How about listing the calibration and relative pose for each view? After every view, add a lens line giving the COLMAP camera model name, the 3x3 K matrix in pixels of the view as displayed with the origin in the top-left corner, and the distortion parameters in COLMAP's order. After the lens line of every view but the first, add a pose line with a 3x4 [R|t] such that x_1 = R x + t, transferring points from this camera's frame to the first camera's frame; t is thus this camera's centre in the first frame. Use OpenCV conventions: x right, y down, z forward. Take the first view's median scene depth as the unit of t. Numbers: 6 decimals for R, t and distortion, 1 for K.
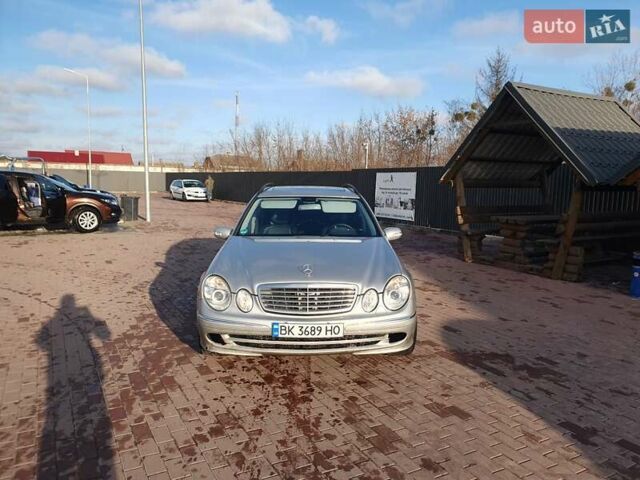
lens RADIAL K [[491.5, 0, 320.0], [0, 491.5, 240.0], [0, 0, 1]] dist [0.009829, 0.002312]
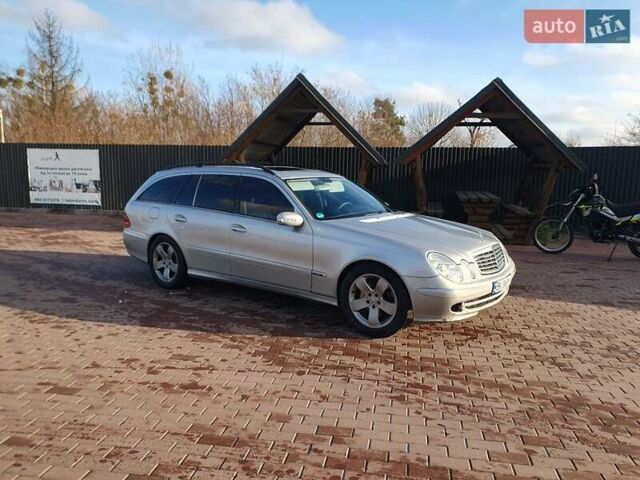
lens RADIAL K [[504.5, 0, 320.0], [0, 504.5, 240.0], [0, 0, 1]] dist [0.012924, 0.000097]
pose [[0.622586, -0.112785, 0.774381, -0.840062], [0.083385, 0.993487, 0.077657, -0.041407], [-0.778096, 0.016223, 0.627936, 0.355942]]
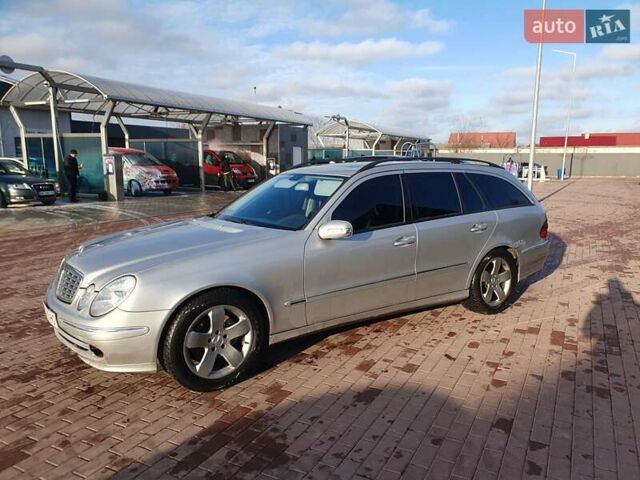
lens RADIAL K [[491.5, 0, 320.0], [0, 491.5, 240.0], [0, 0, 1]] dist [0.009829, 0.002312]
pose [[0.570155, 0.114479, -0.813522, 0.659372], [-0.089800, 0.992994, 0.076798, -0.046231], [0.816615, 0.029267, 0.576440, 0.563394]]
